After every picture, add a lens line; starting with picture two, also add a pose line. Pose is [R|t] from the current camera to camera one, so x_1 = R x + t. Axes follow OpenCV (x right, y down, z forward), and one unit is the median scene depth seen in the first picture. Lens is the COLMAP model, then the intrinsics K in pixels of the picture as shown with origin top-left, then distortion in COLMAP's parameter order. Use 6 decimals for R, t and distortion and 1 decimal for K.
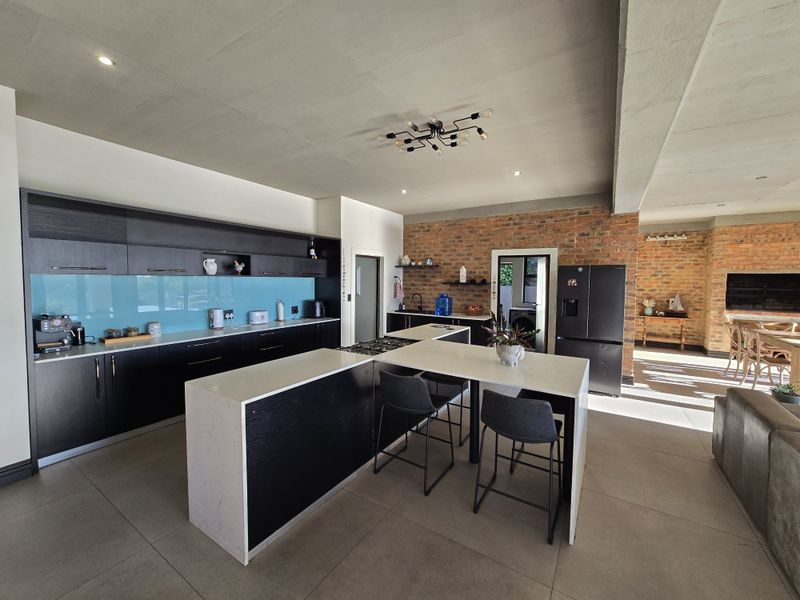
lens RADIAL K [[326.8, 0, 400.4], [0, 326.8, 294.8], [0, 0, 1]] dist [-0.005588, 0.002920]
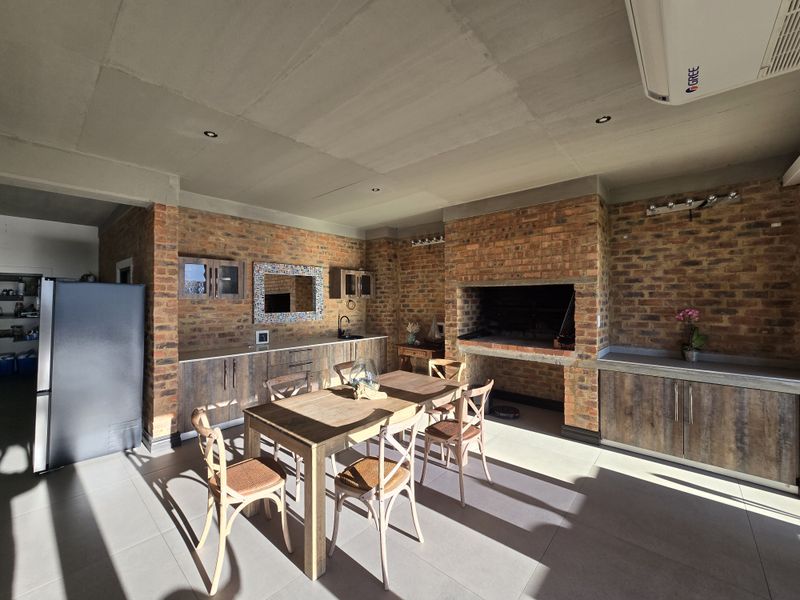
lens RADIAL K [[326.8, 0, 400.0], [0, 326.8, 293.0], [0, 0, 1]] dist [-0.005588, 0.002920]
pose [[0.987907, -0.012924, -0.154507, 0.980955], [0.003109, 0.997970, -0.063602, -0.008305], [0.155015, 0.062353, 0.985942, 0.283786]]
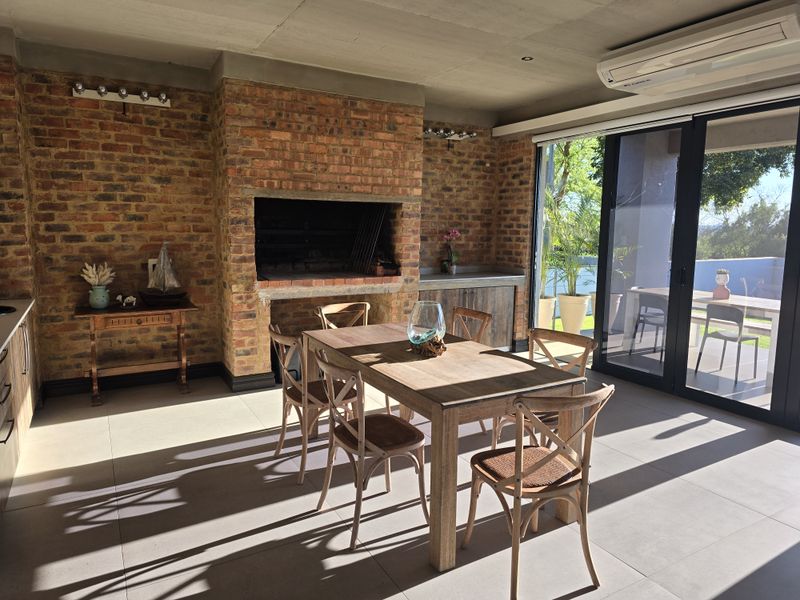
lens RADIAL K [[538.8, 0, 403.1], [0, 538.8, 296.0], [0, 0, 1]] dist [0.040229, -0.012368]
pose [[0.455839, -0.121303, 0.881757, 0.437019], [0.030860, 0.992228, 0.120547, -0.015470], [-0.889527, -0.027739, 0.456040, 0.486411]]
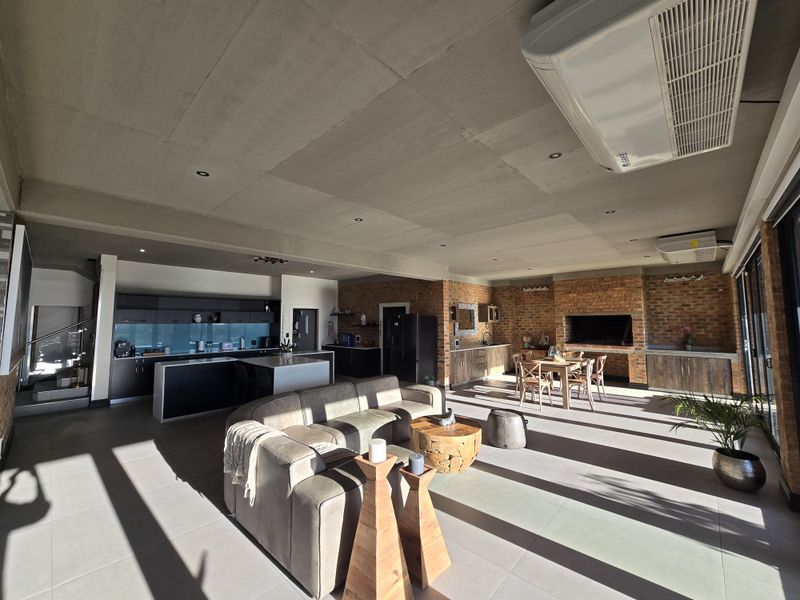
lens RADIAL K [[326.8, 0, 401.0], [0, 326.8, 294.2], [0, 0, 1]] dist [-0.005588, 0.002920]
pose [[0.984147, -0.027784, -0.175167, 0.579317], [0.004570, 0.991298, -0.131556, 0.019243], [0.177298, 0.128670, 0.975710, -0.429917]]
